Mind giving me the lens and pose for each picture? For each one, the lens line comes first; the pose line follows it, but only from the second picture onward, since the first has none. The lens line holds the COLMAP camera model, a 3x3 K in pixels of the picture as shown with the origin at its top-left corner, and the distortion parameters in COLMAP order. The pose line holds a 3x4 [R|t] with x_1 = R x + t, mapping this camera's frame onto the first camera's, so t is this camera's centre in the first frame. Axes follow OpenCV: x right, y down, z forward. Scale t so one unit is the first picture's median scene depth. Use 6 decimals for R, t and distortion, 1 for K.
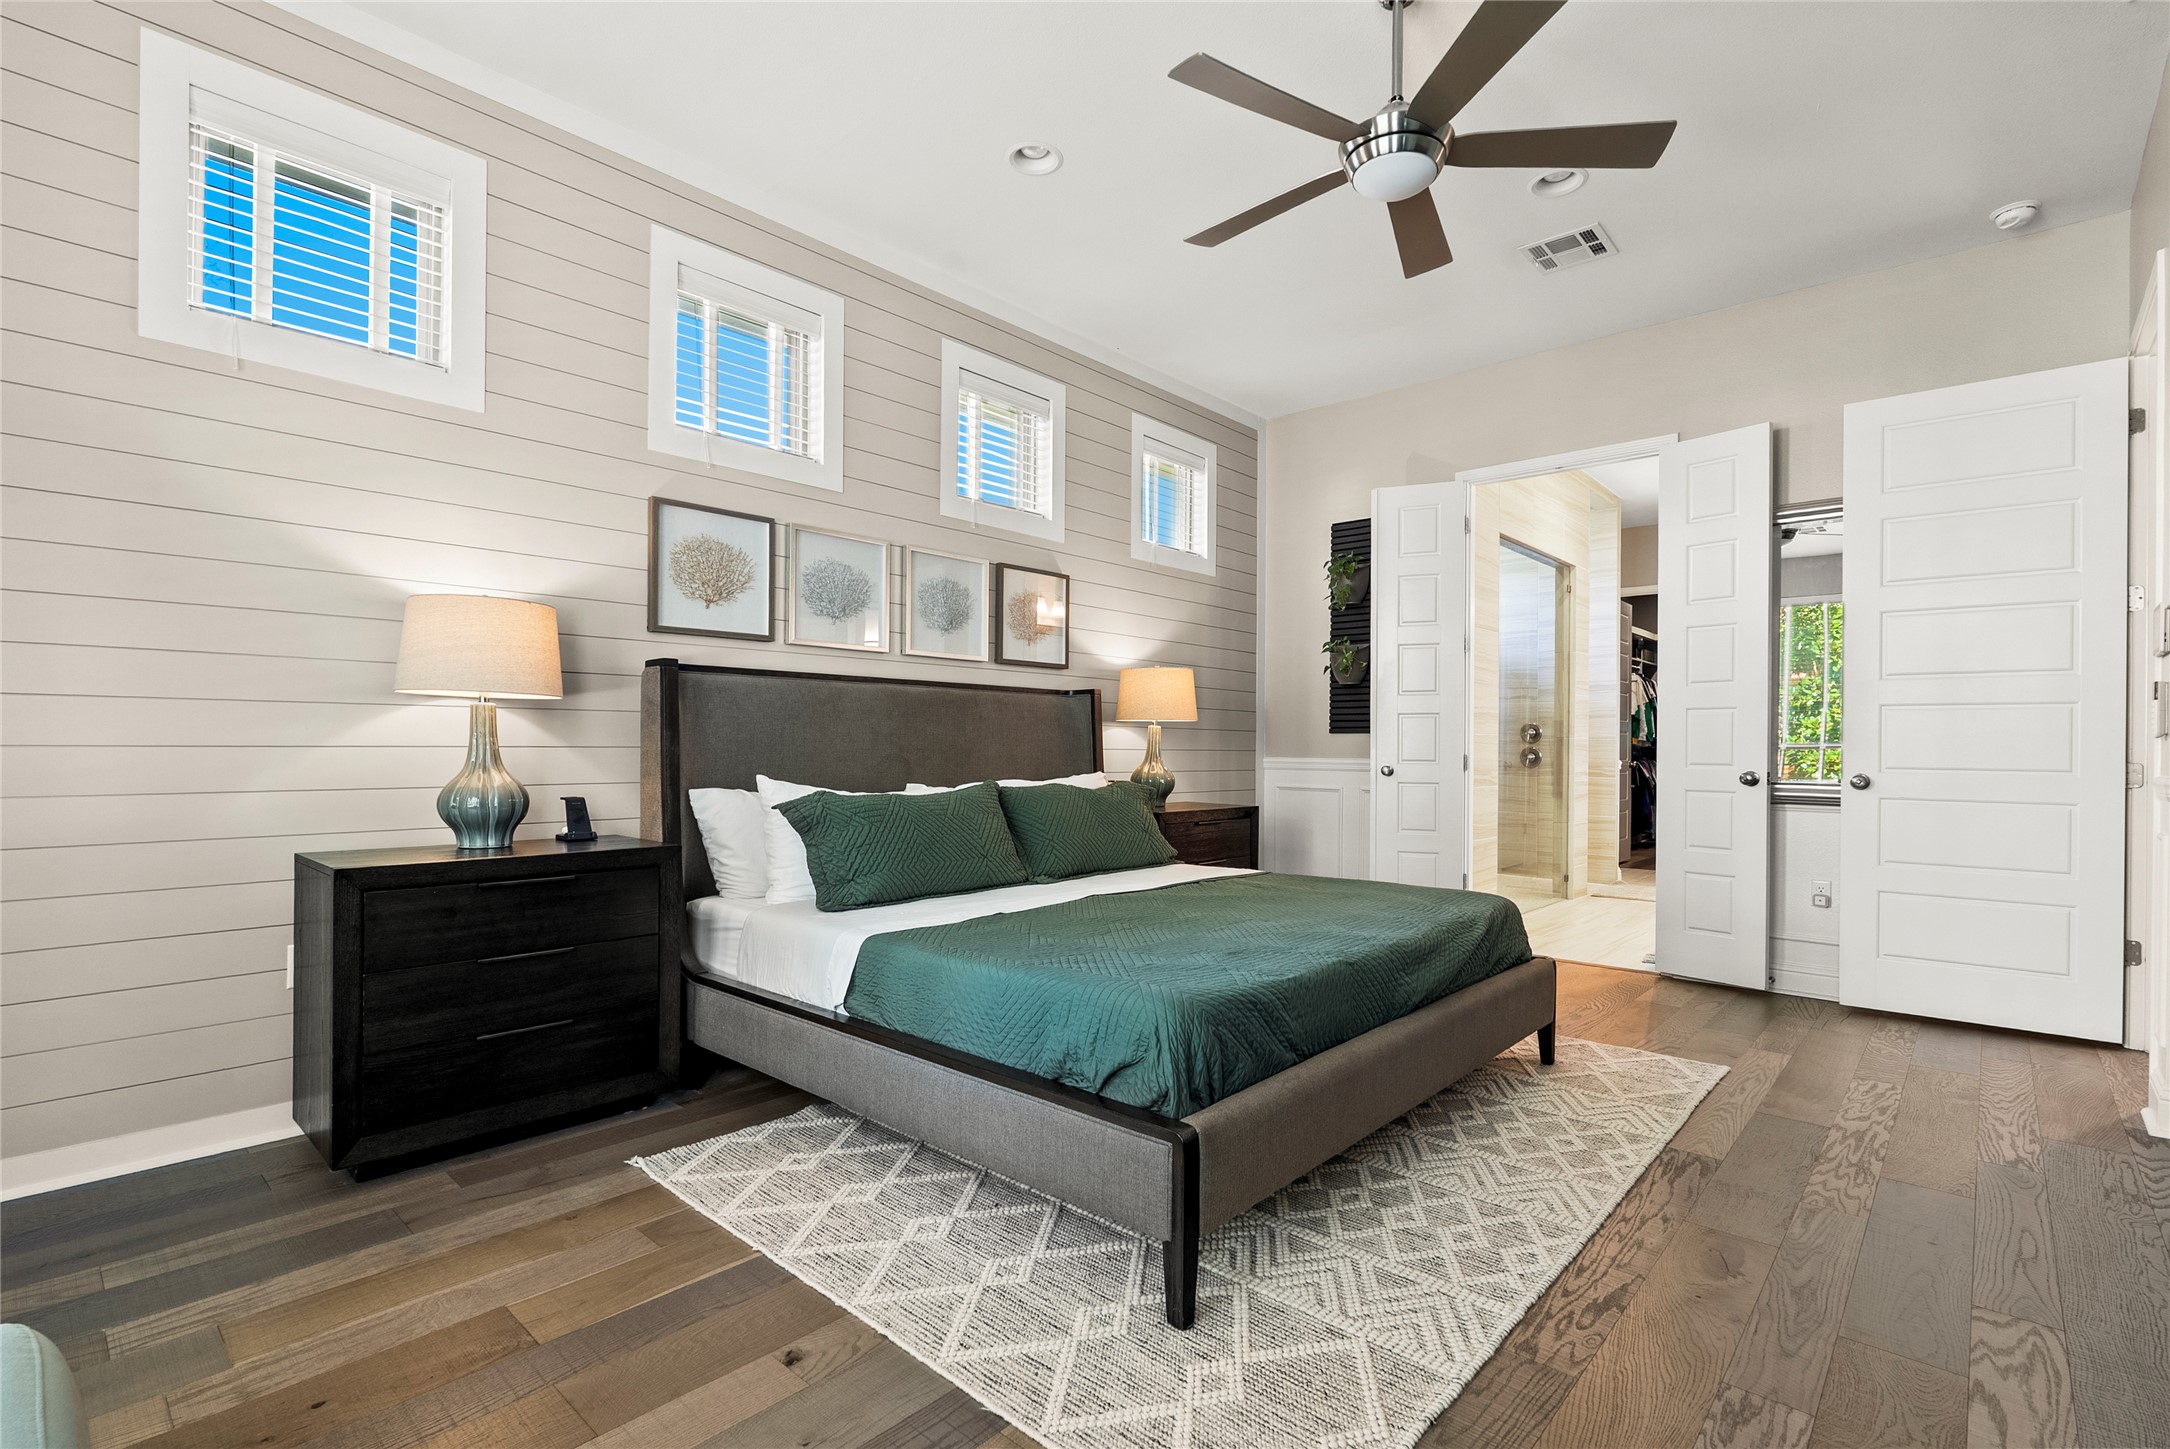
lens RADIAL K [[971.9, 0, 1088.4], [0, 971.9, 742.1], [0, 0, 1]] dist [-0.010069, 0.000353]
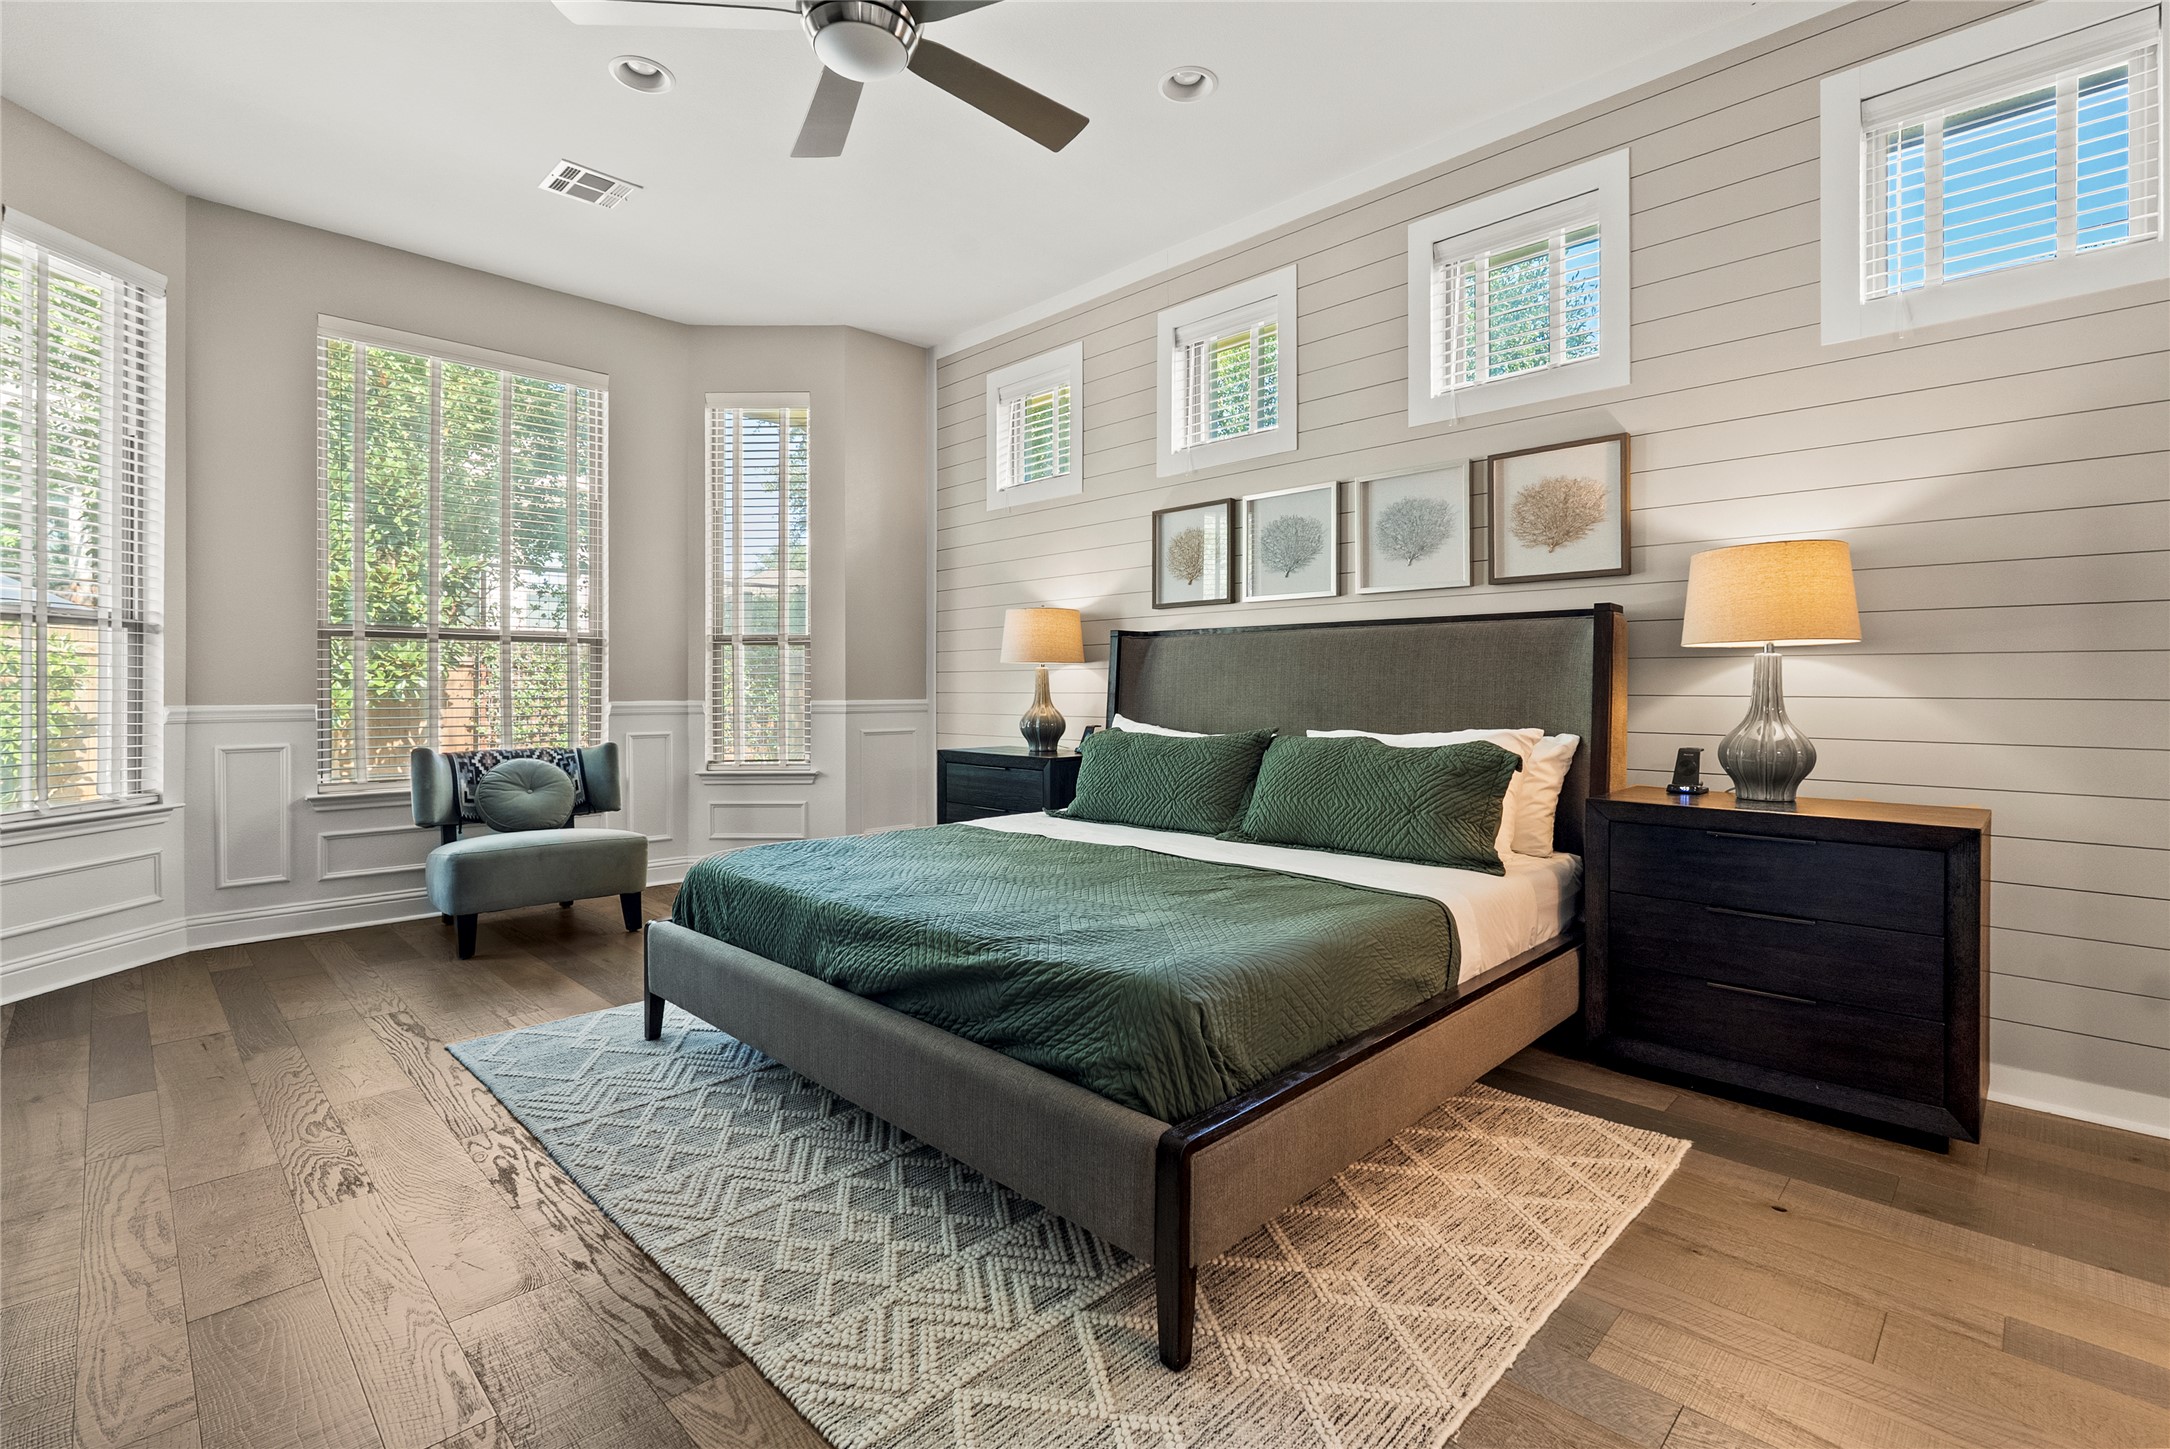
lens RADIAL K [[971.9, 0, 1127.0], [0, 971.9, 690.8], [0, 0, 1]] dist [-0.010069, 0.000353]
pose [[-0.006859, -0.007342, -0.999950, 0.926265], [0.001827, 0.999971, -0.007354, 0.011696], [0.999975, -0.001878, -0.006845, 0.964140]]
